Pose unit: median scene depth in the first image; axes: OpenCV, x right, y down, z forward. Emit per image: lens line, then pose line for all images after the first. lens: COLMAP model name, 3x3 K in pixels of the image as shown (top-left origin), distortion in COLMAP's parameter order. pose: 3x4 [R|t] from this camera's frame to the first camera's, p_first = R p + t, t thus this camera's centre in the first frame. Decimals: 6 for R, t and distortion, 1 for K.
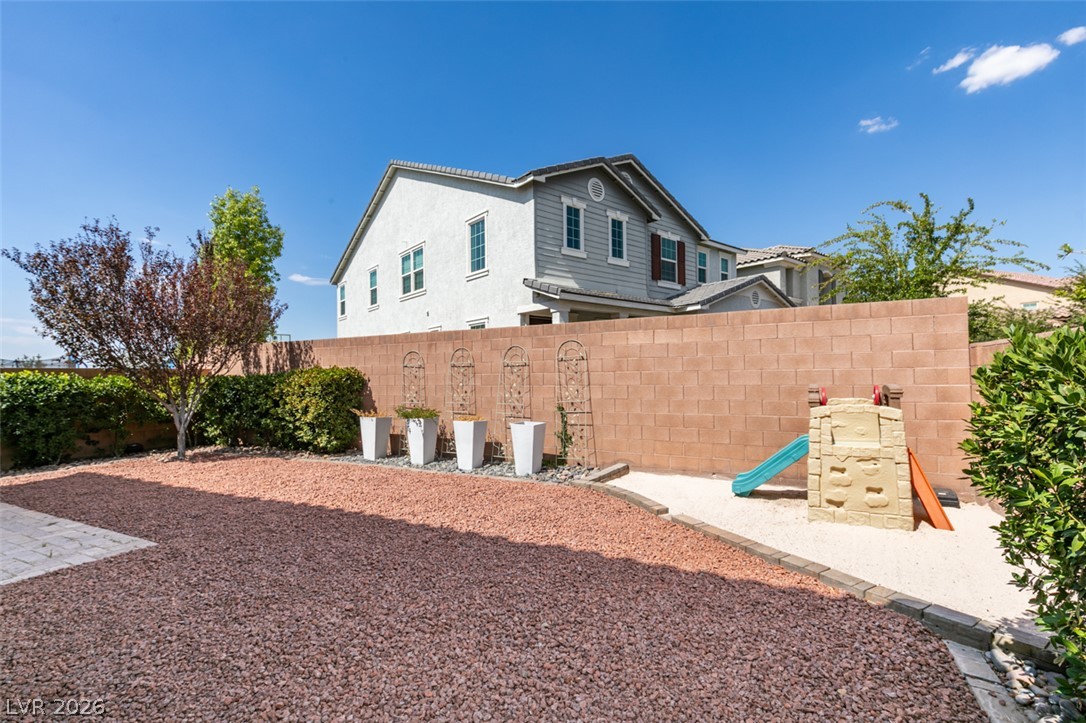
lens RADIAL K [[485.8, 0, 540.9], [0, 485.8, 363.6], [0, 0, 1]] dist [0.002528, -0.000025]
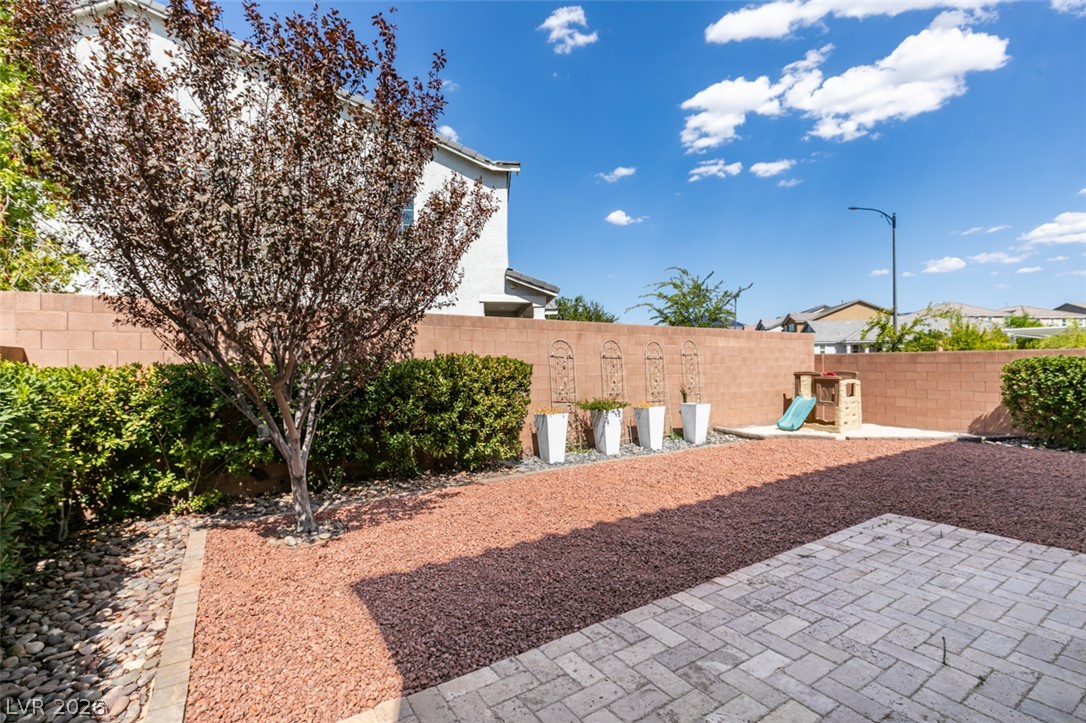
lens RADIAL K [[485.8, 0, 539.0], [0, 485.8, 366.0], [0, 0, 1]] dist [0.002528, -0.000025]
pose [[0.469367, 0.009511, 0.882952, -1.152150], [-0.021031, 0.999779, 0.000411, 0.025726], [-0.882753, -0.018762, 0.469463, 0.638163]]
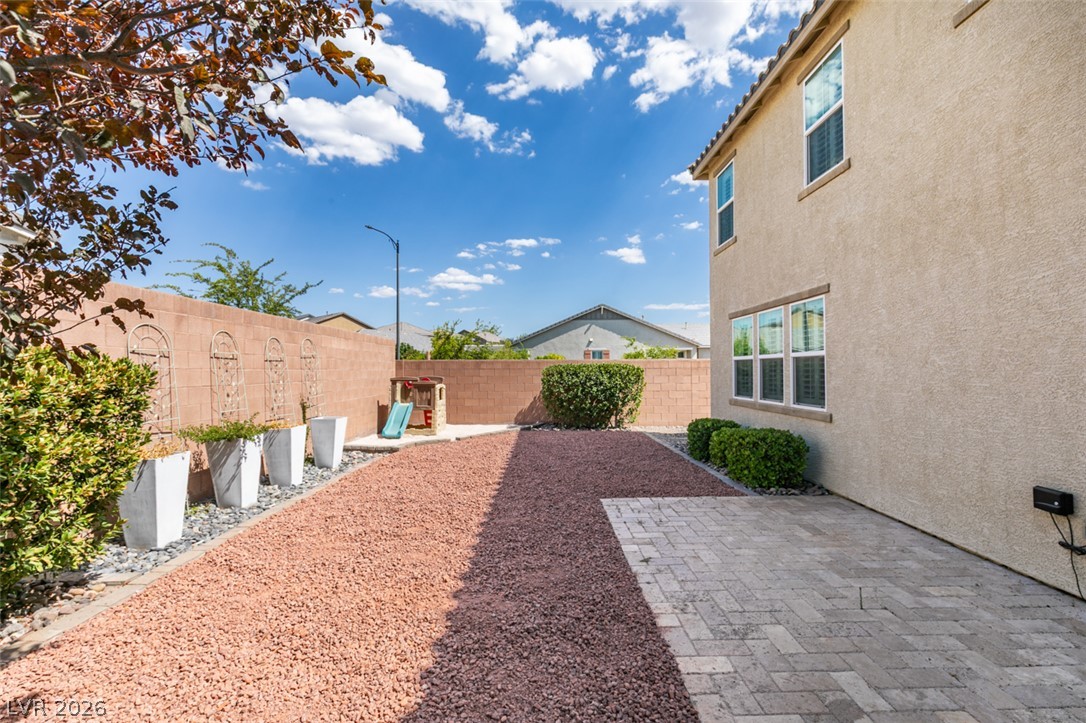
lens RADIAL K [[485.8, 0, 542.8], [0, 485.8, 364.4], [0, 0, 1]] dist [0.002528, -0.000025]
pose [[-0.499092, 0.026324, 0.866149, -0.975145], [-0.008022, 0.999355, -0.034995, 0.034434], [-0.866512, -0.024414, -0.498559, 0.943953]]
